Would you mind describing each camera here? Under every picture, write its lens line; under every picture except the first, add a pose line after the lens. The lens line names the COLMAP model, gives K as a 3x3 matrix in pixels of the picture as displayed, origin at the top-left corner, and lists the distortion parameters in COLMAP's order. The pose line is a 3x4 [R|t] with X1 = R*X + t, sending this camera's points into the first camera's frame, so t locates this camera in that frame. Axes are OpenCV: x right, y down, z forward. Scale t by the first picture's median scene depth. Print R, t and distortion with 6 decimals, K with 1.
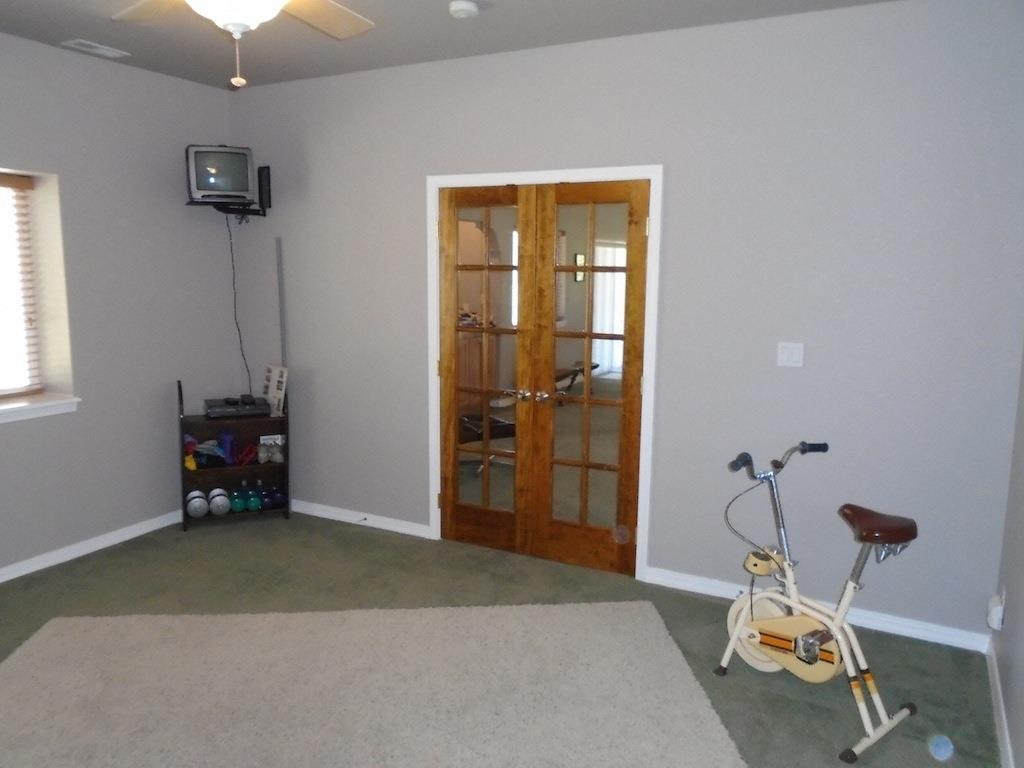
lens RADIAL K [[791.8, 0, 512.0], [0, 791.8, 384.0], [0, 0, 1]] dist [-0.010579, 0.007703]
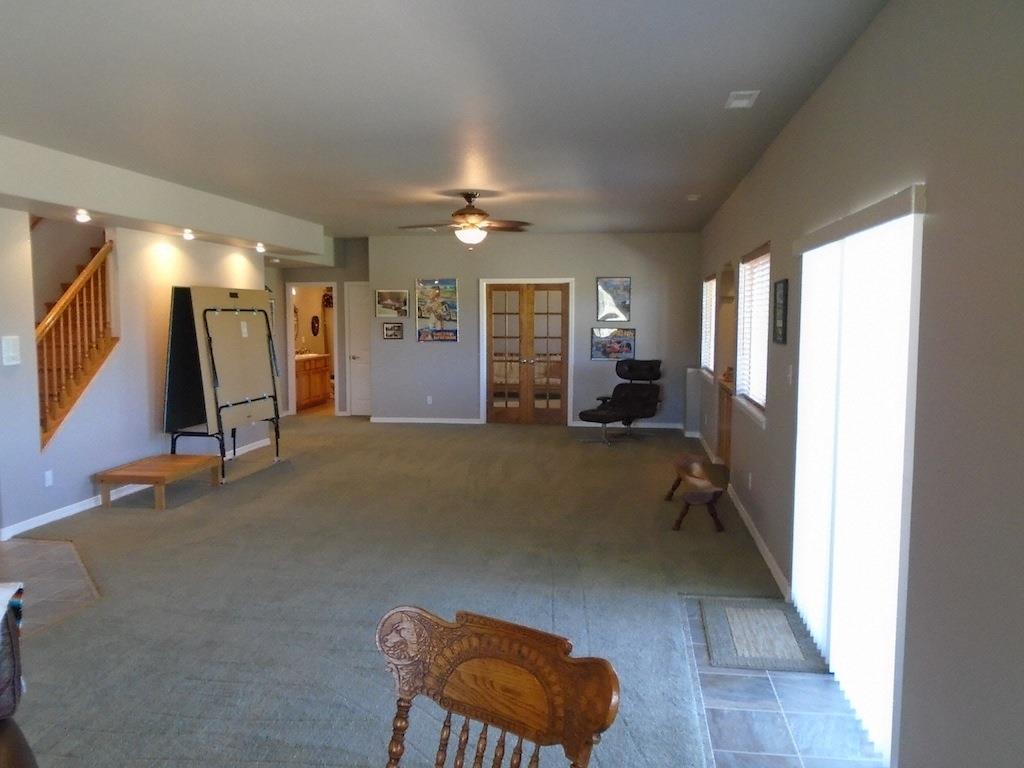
lens RADIAL K [[791.8, 0, 512.0], [0, 791.8, 384.0], [0, 0, 1]] dist [-0.010579, 0.007703]
pose [[0.944257, -0.040901, 0.326658, -0.868009], [0.061756, 0.996644, -0.053726, 0.225773], [-0.323365, 0.070904, 0.943614, -1.450291]]
